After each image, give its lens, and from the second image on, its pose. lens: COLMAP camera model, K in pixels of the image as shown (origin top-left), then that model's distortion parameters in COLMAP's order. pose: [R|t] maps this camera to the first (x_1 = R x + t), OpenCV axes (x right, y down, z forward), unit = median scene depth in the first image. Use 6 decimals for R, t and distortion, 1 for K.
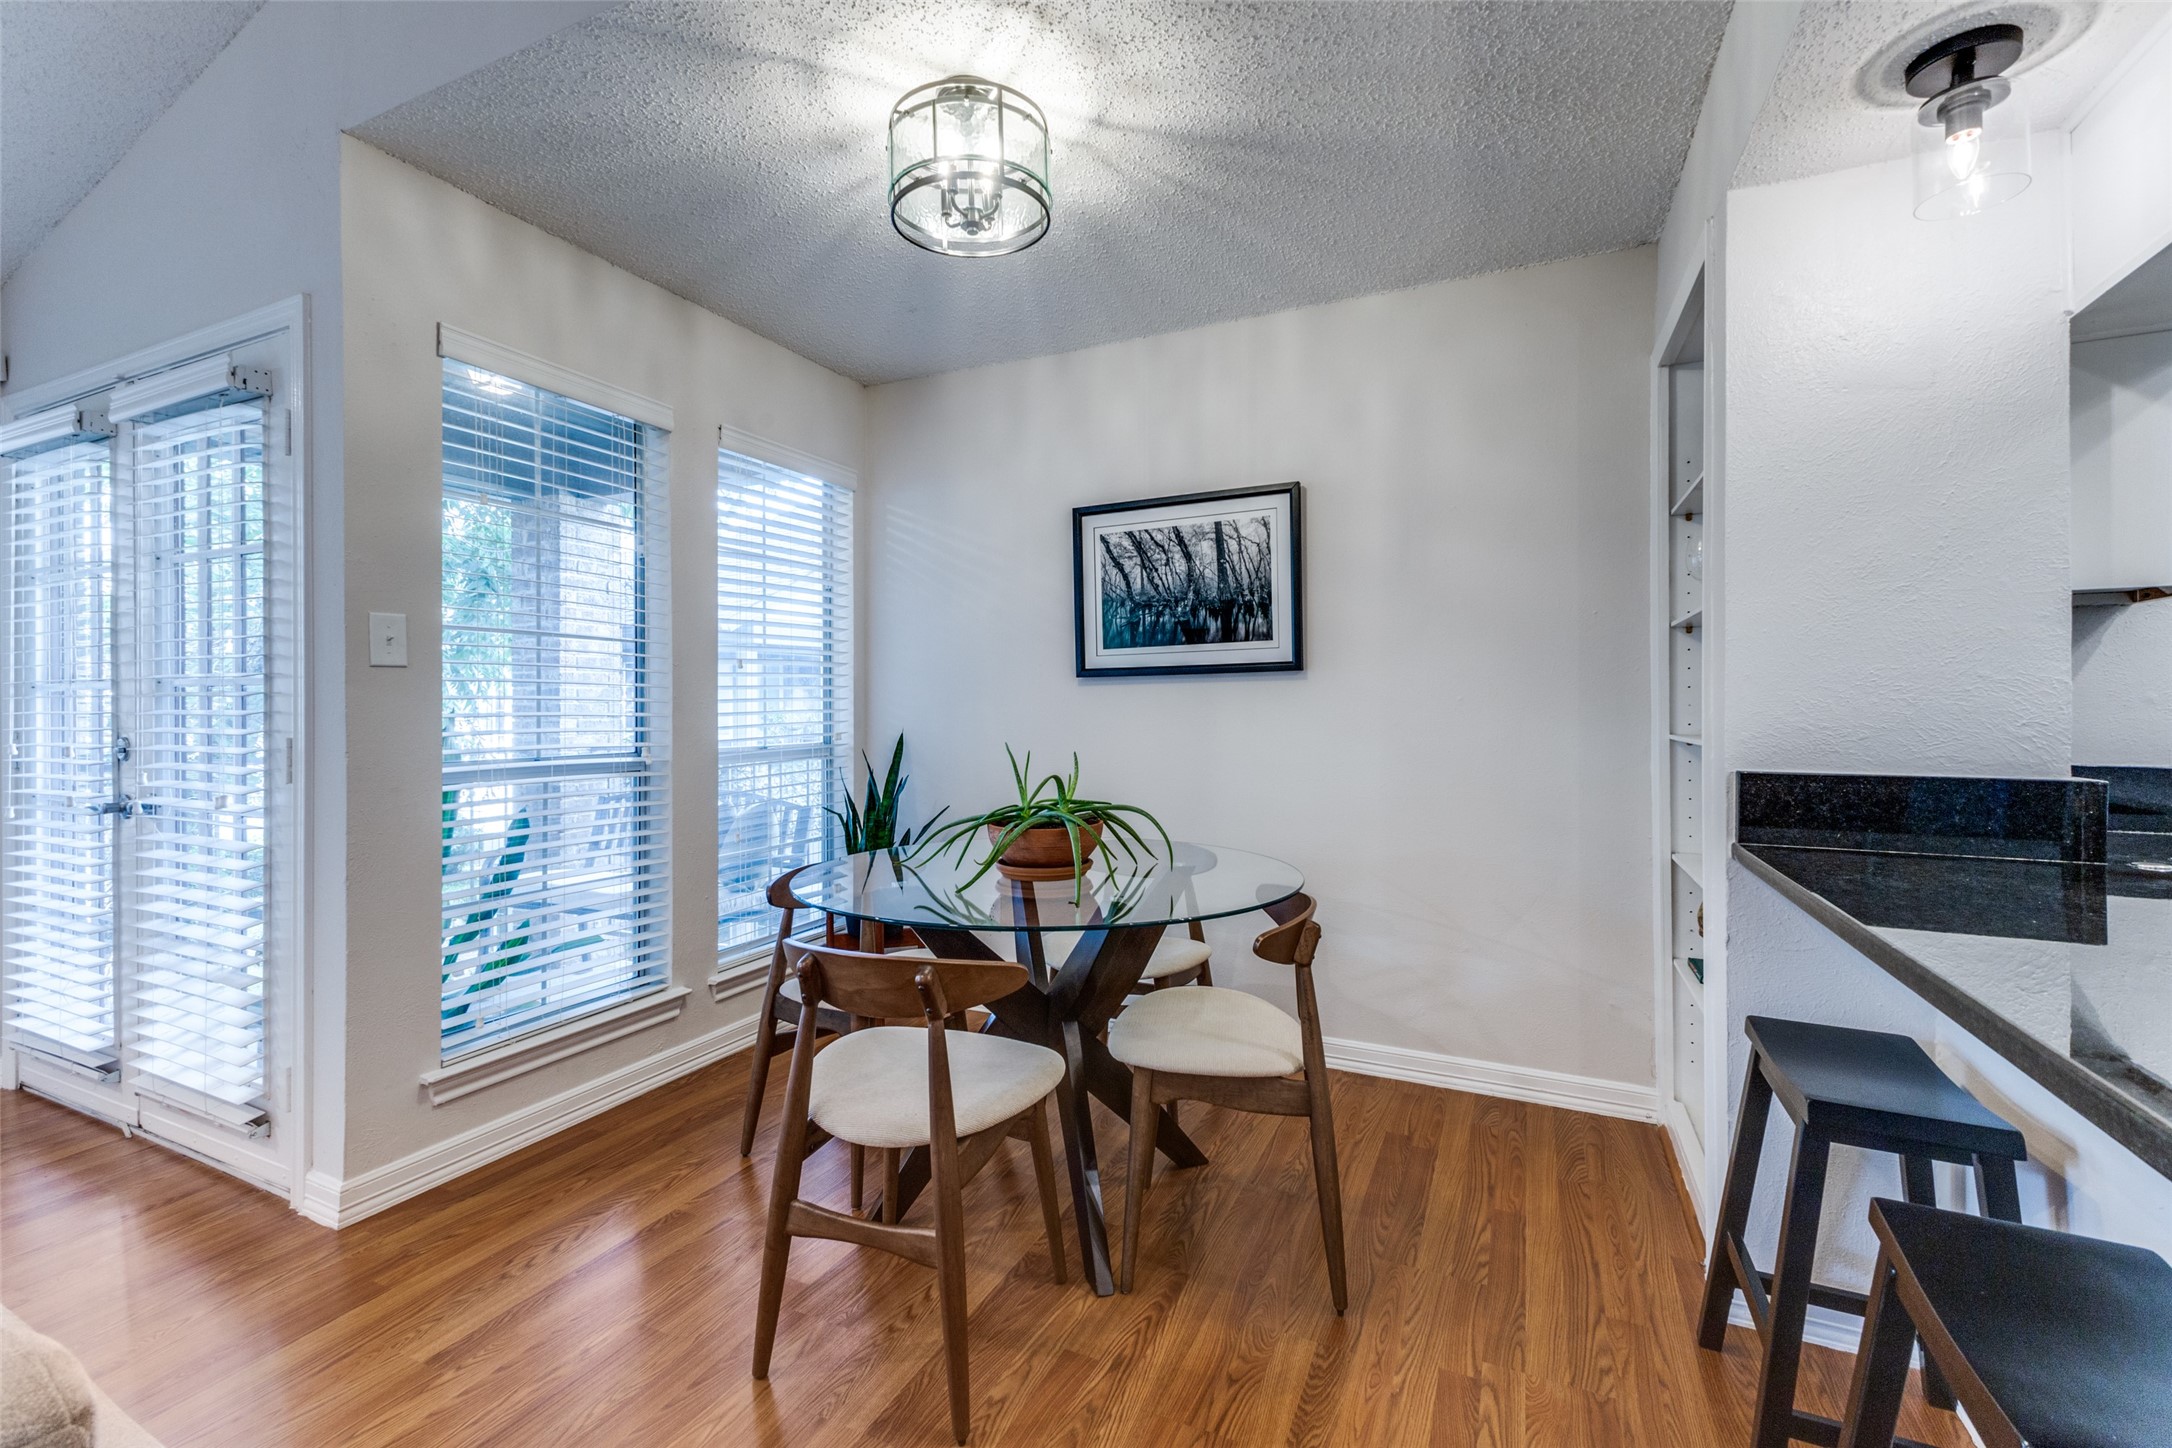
lens RADIAL K [[940.9, 0, 1086.6], [0, 940.9, 714.3], [0, 0, 1]] dist [0.012630, -0.001663]
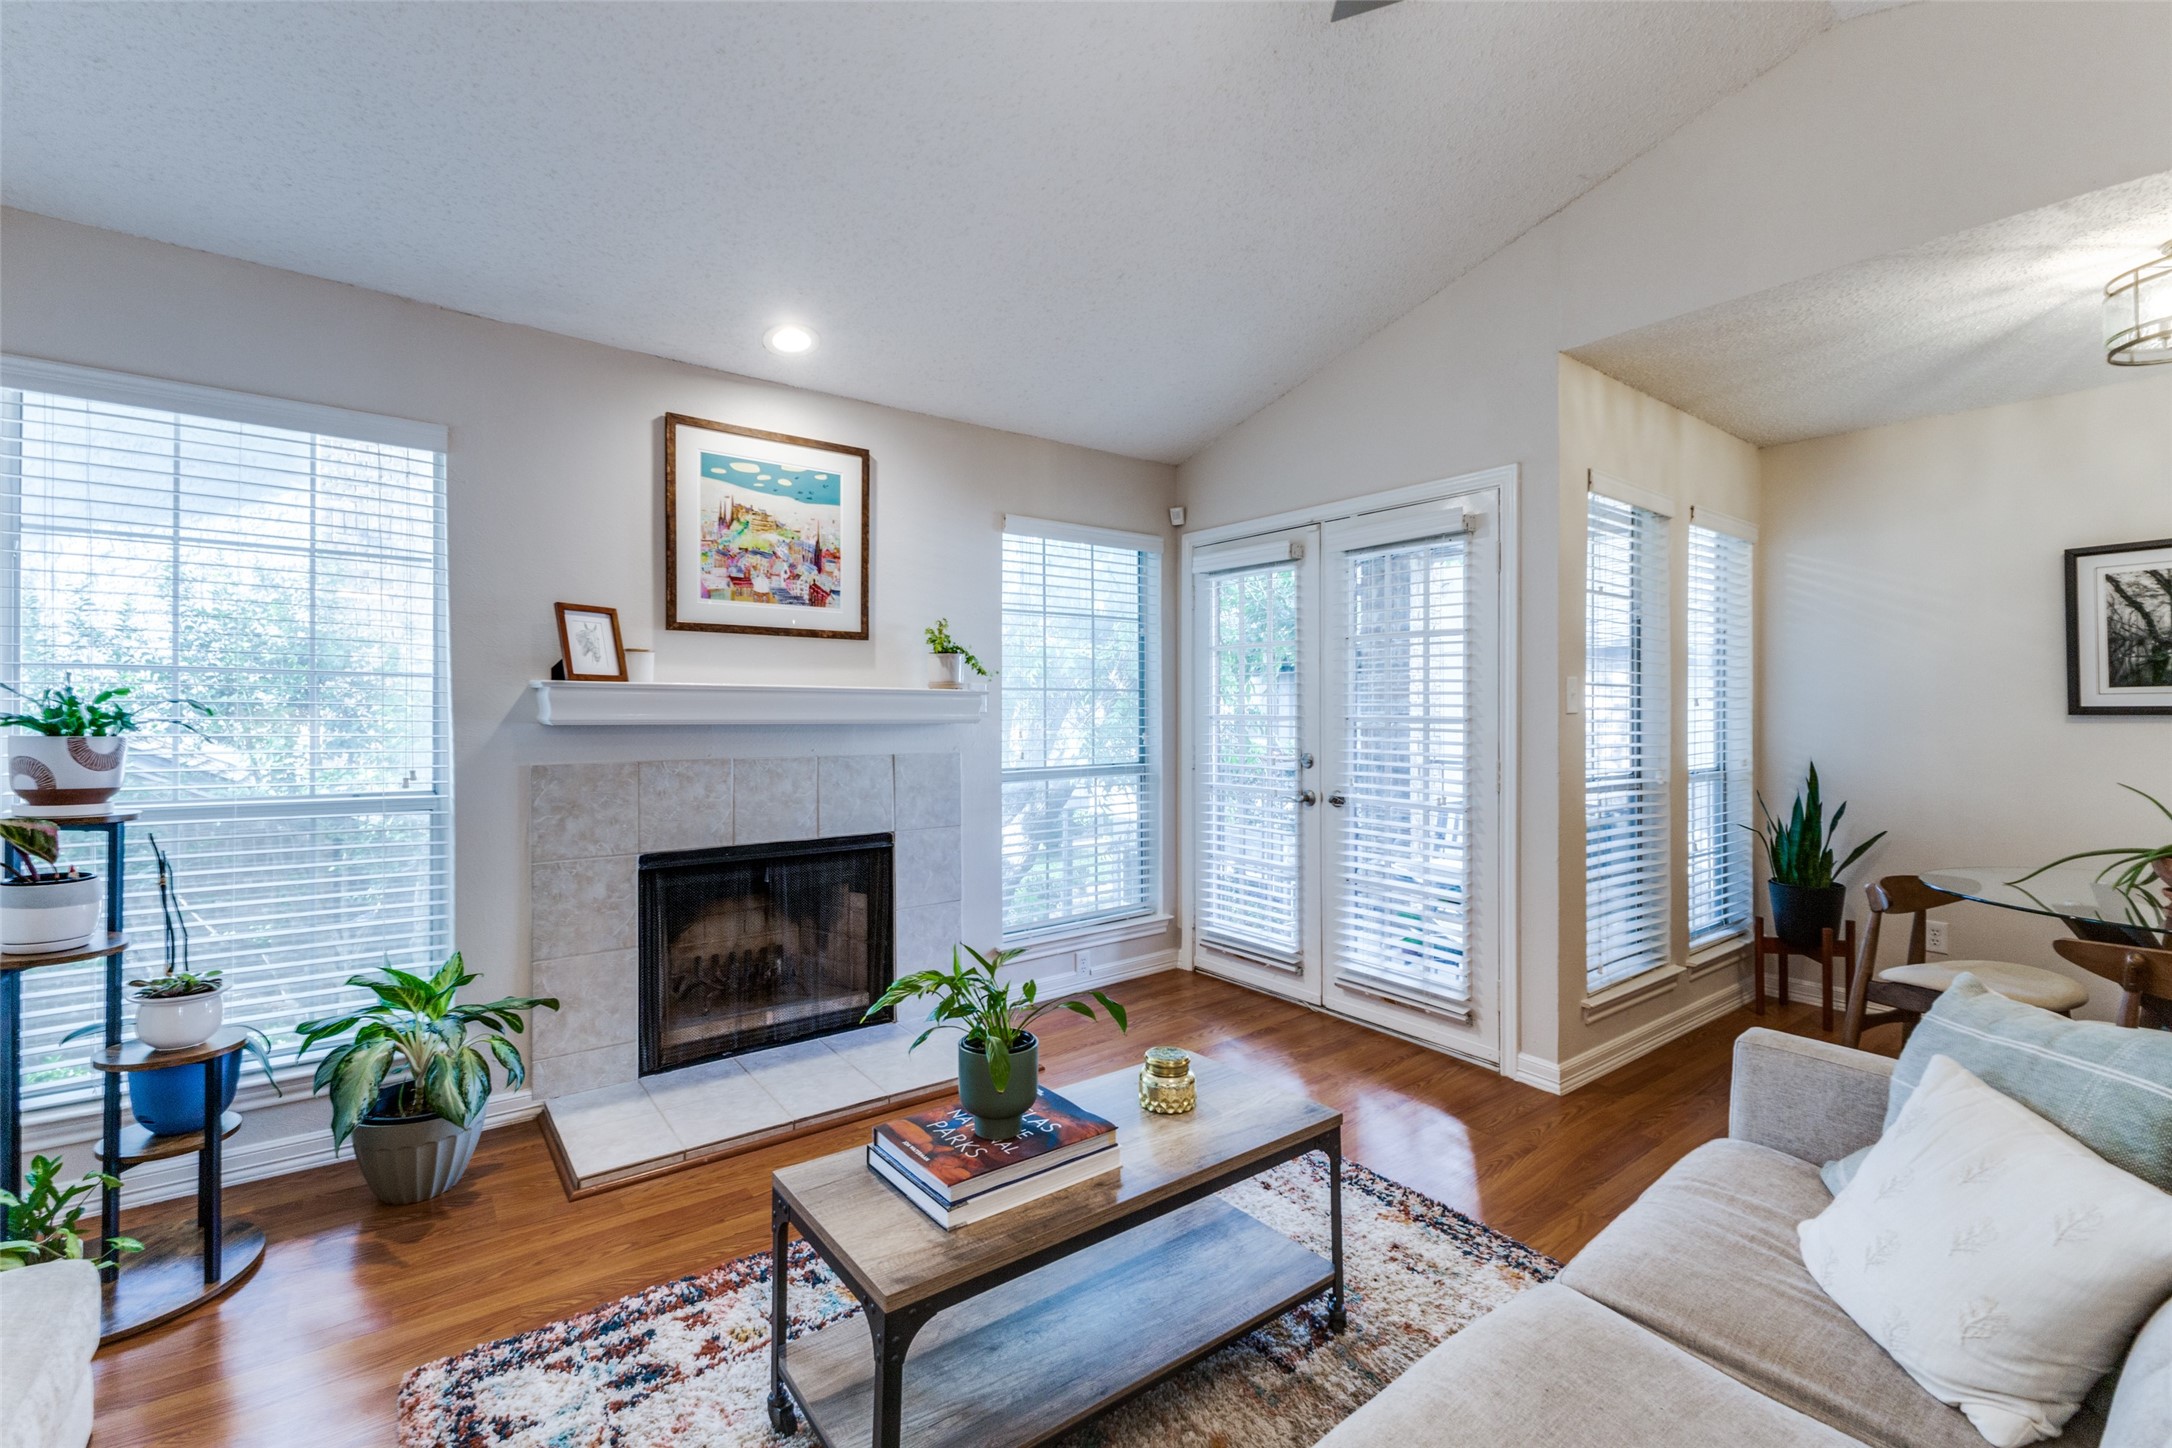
lens RADIAL K [[940.9, 0, 1096.0], [0, 940.9, 707.5], [0, 0, 1]] dist [0.012630, -0.001663]
pose [[0.887470, 0.007997, -0.460797, -0.493353], [-0.014016, 0.999855, -0.009641, -0.023736], [0.460653, 0.015015, 0.887453, -0.418975]]
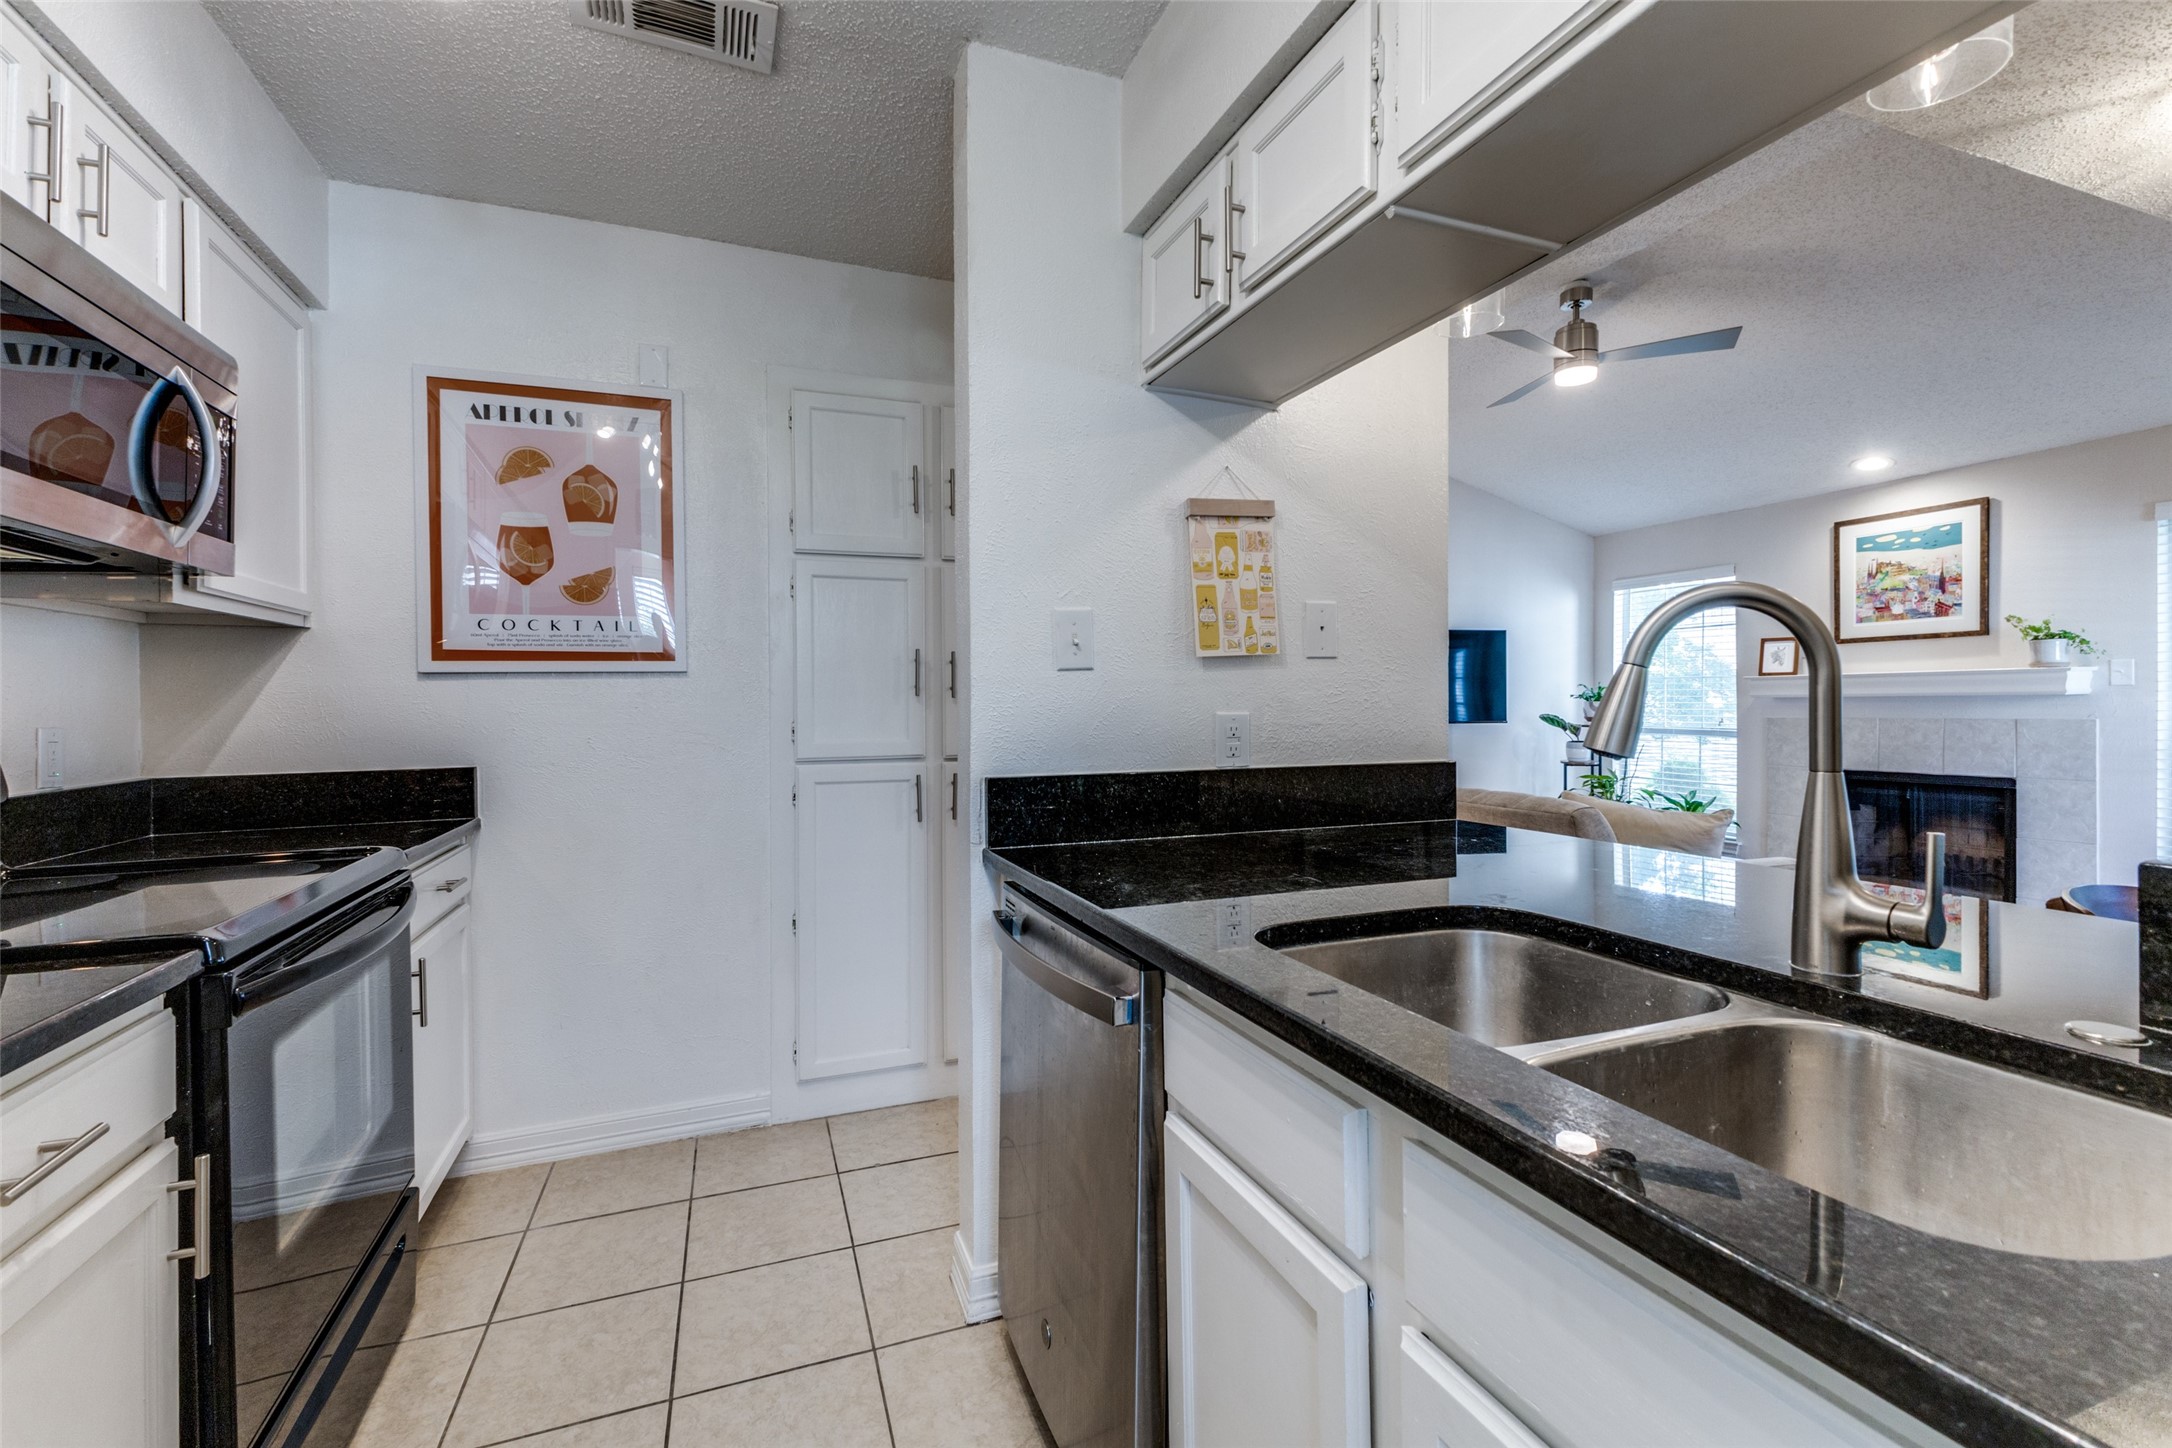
lens RADIAL K [[940.9, 0, 1071.3], [0, 940.9, 725.2], [0, 0, 1]] dist [0.012630, -0.001663]
pose [[-0.697833, 0.017400, -0.716049, 0.896632], [-0.002996, 0.999625, 0.027210, -0.001481], [0.716254, 0.021133, -0.697520, 0.454818]]
